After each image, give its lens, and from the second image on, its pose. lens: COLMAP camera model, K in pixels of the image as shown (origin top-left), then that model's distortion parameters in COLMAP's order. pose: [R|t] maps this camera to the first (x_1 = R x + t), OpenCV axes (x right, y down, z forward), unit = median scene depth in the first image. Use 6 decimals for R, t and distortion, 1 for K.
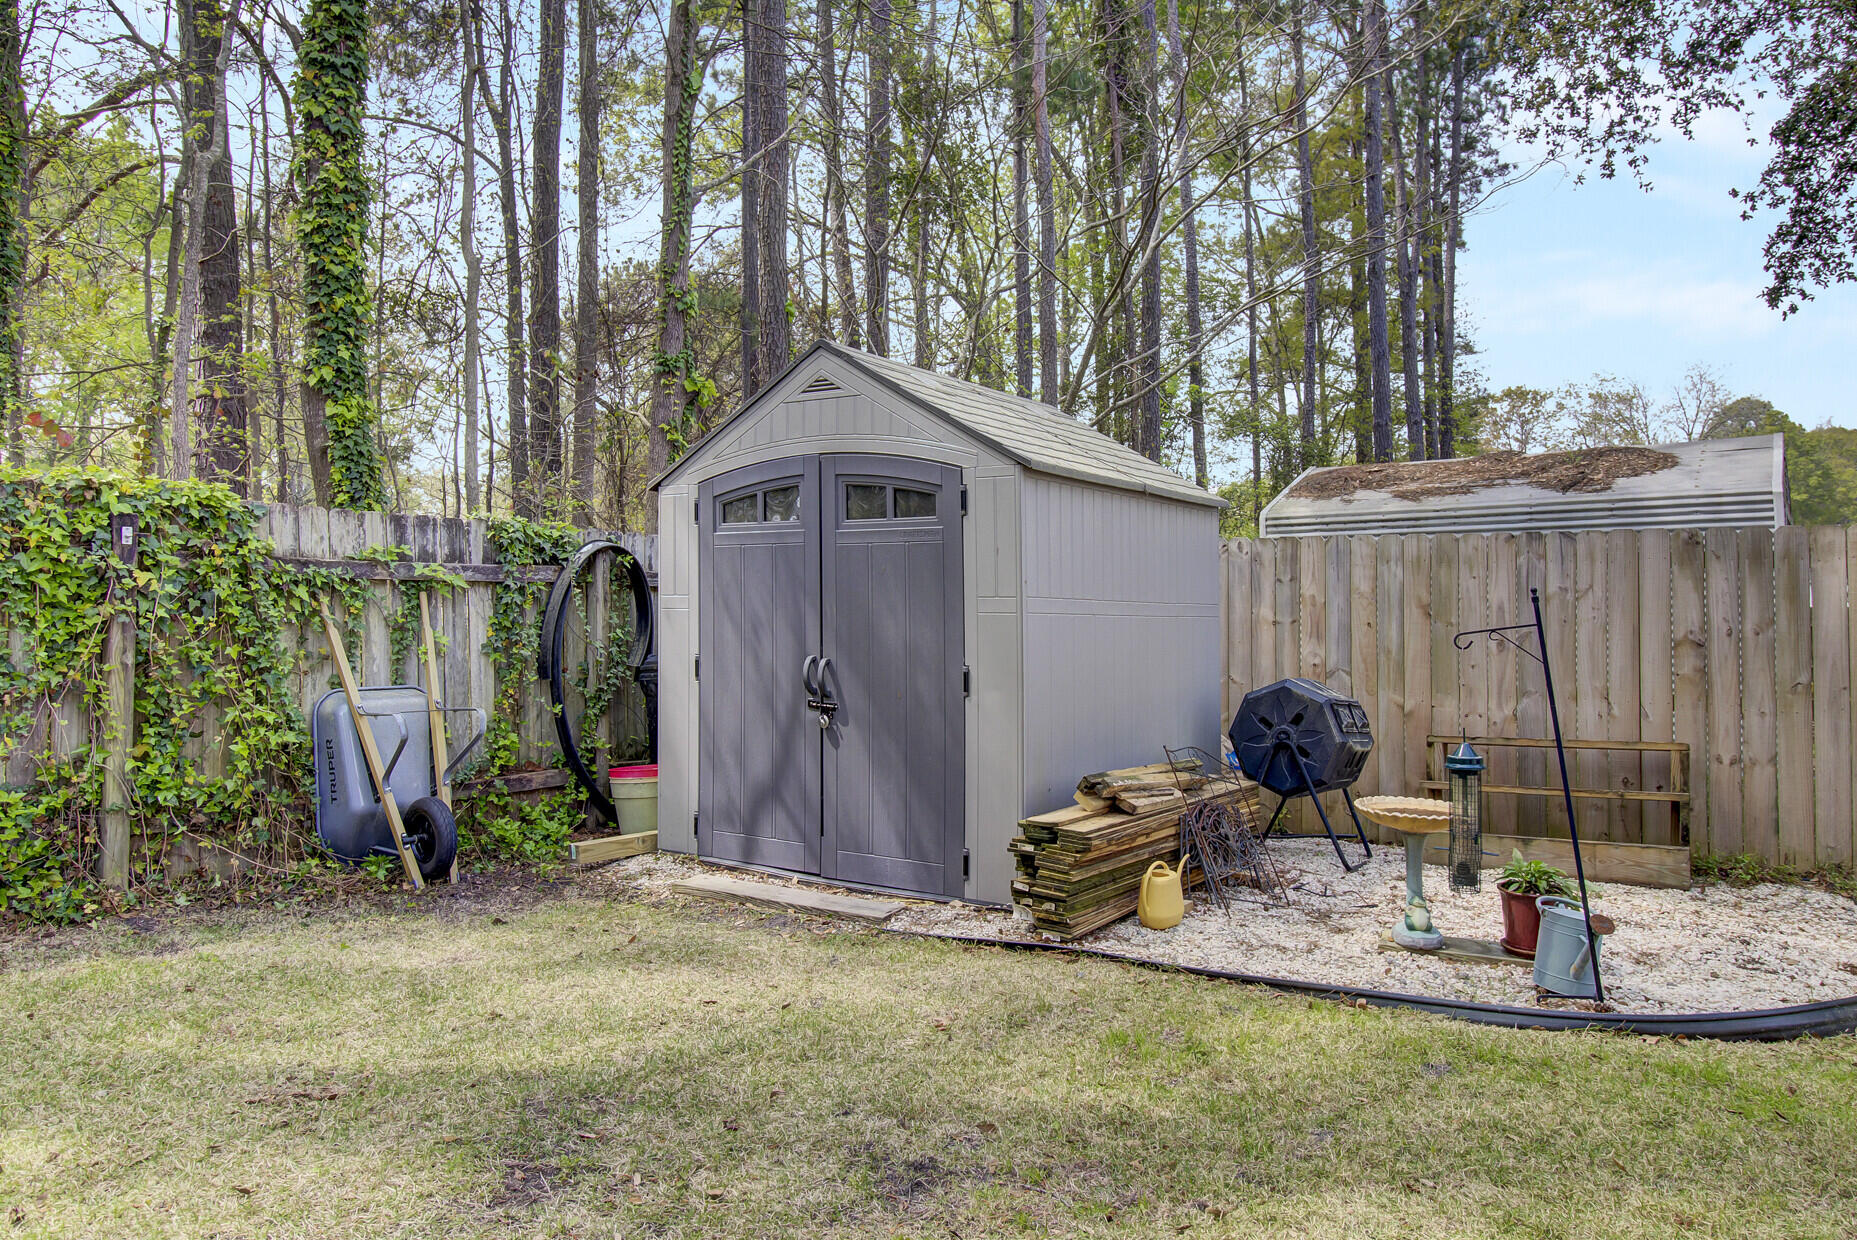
lens RADIAL K [[1305.6, 0, 931.4], [0, 1305.6, 604.5], [0, 0, 1]] dist [-0.000374, 0.003601]
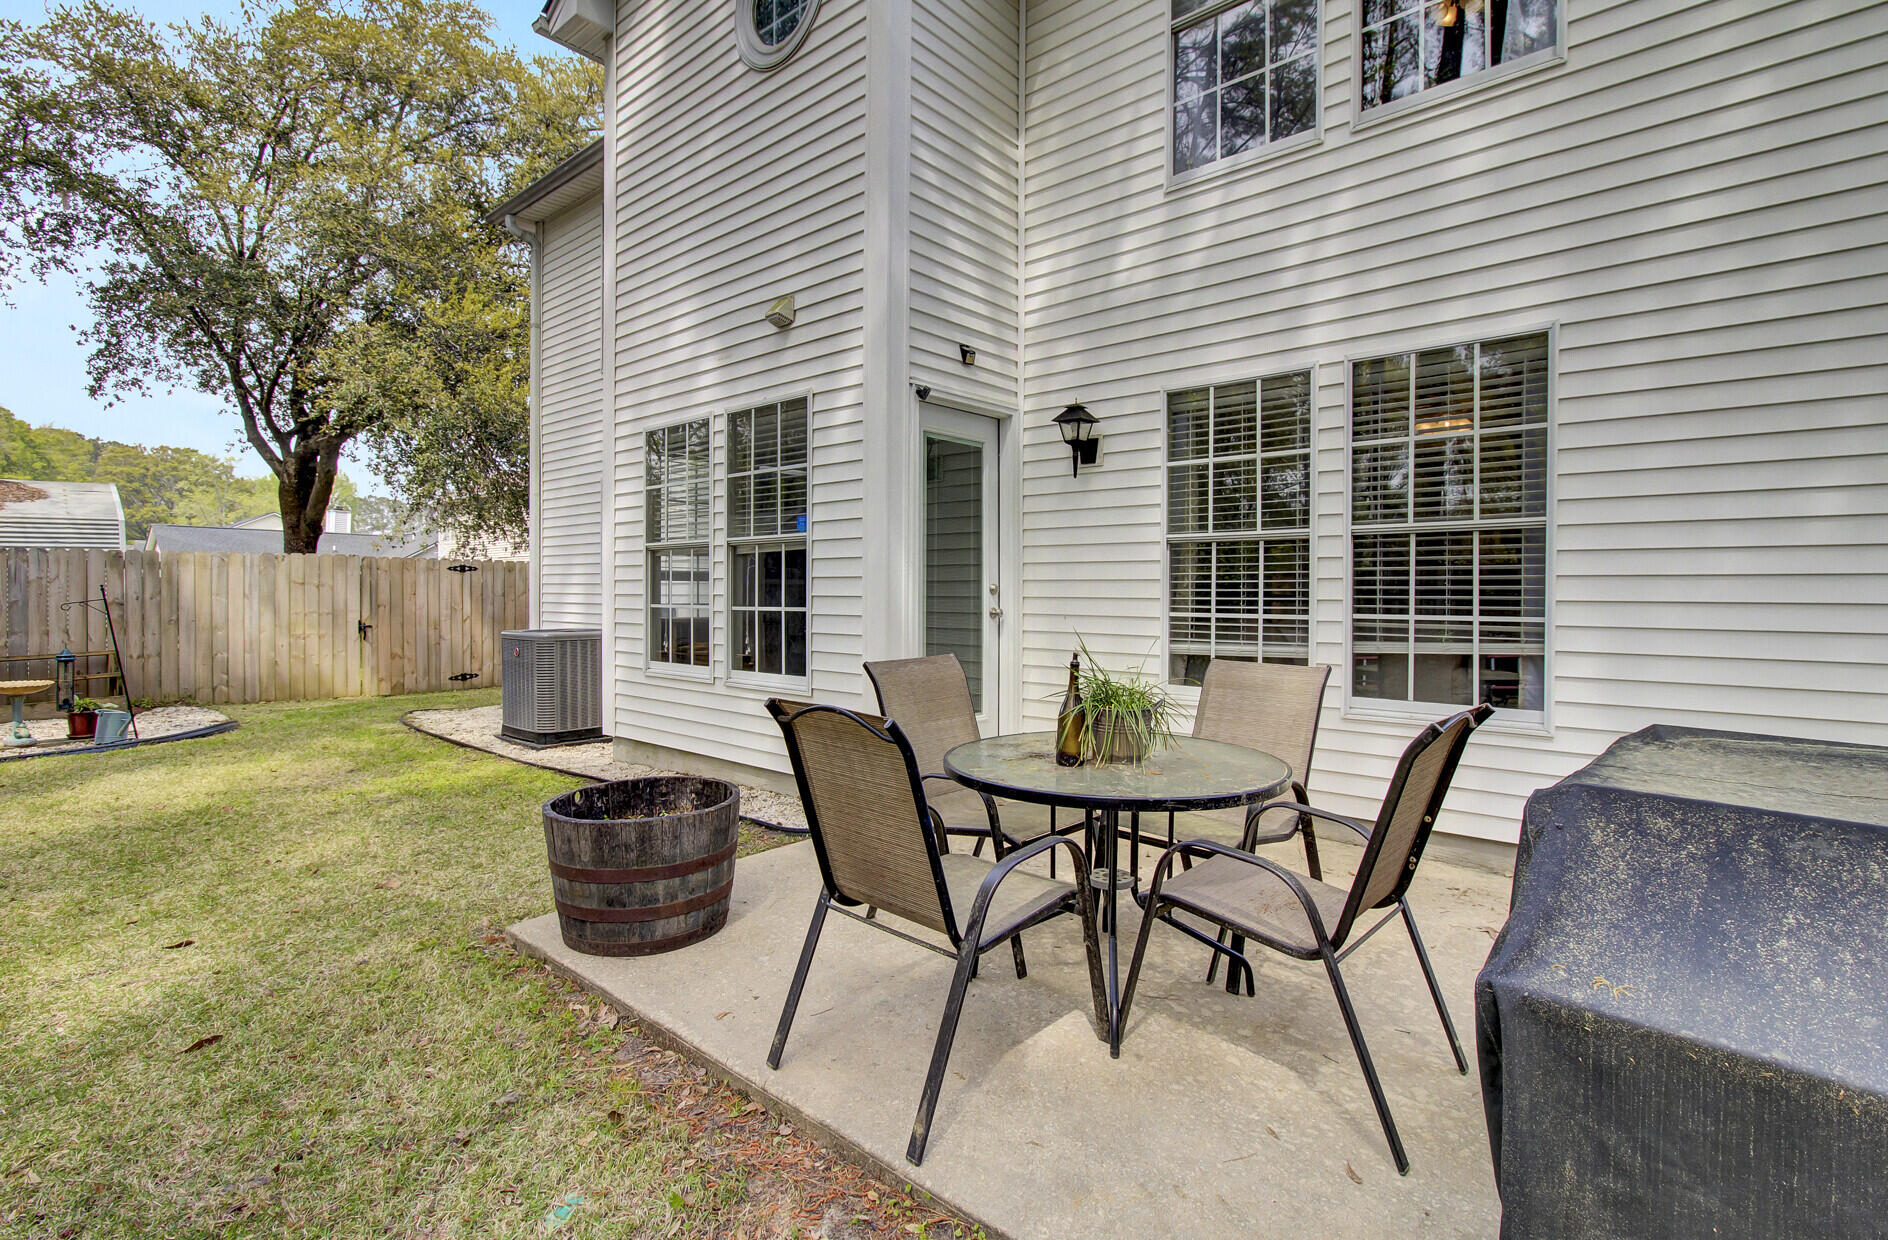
lens RADIAL K [[870.2, 0, 966.1], [0, 870.2, 587.9], [0, 0, 1]] dist [-0.009827, 0.004762]
pose [[0.158052, -0.011122, 0.987368, -0.605761], [-0.020007, 0.999695, 0.014464, -0.044486], [-0.987228, -0.022040, 0.157781, -0.605818]]
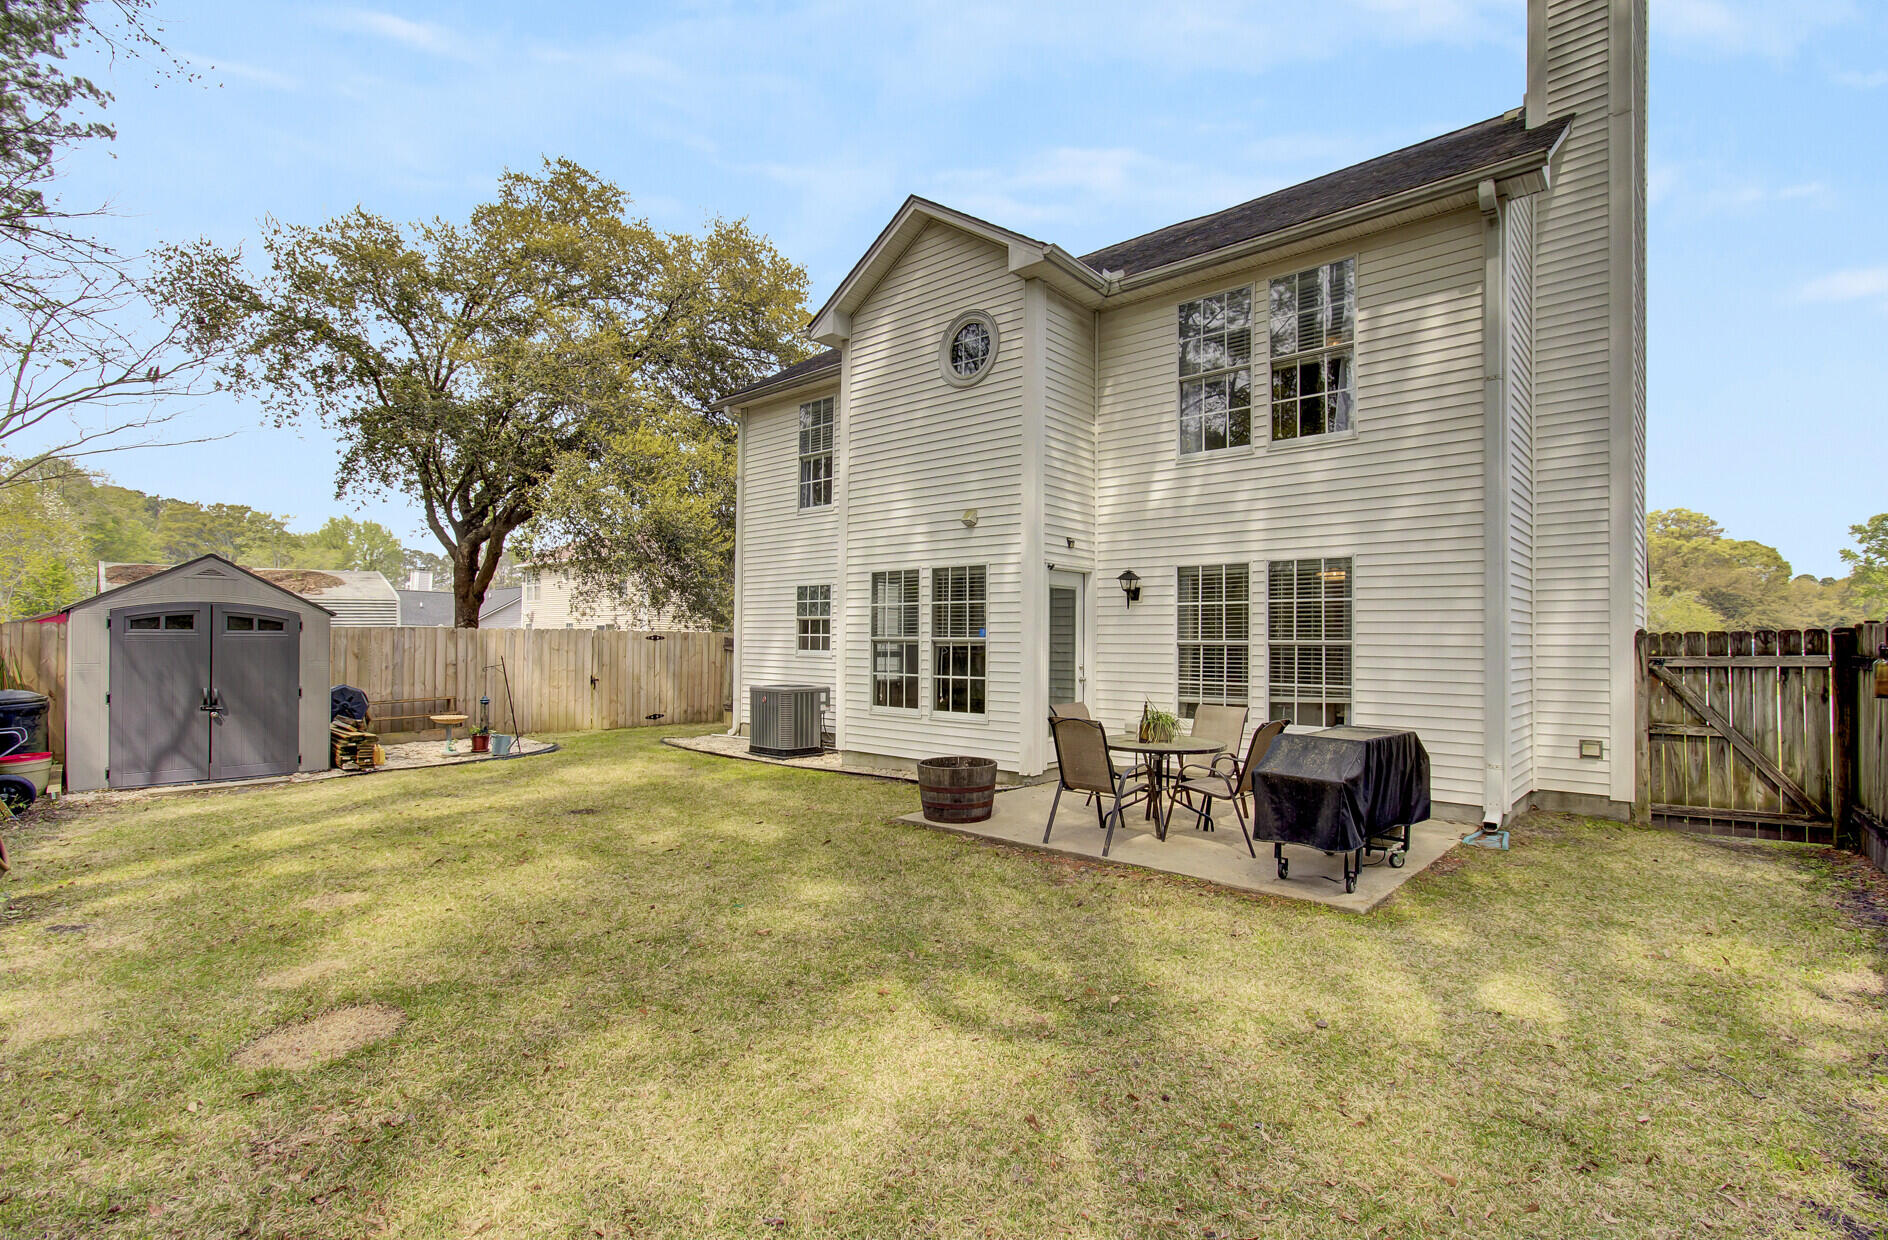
lens RADIAL K [[870.2, 0, 938.9], [0, 870.2, 623.2], [0, 0, 1]] dist [-0.009827, 0.004762]
pose [[0.187084, 0.003359, 0.982338, -1.264370], [-0.021918, 0.999759, 0.000755, -0.098178], [-0.982099, -0.021672, 0.187112, -0.544346]]
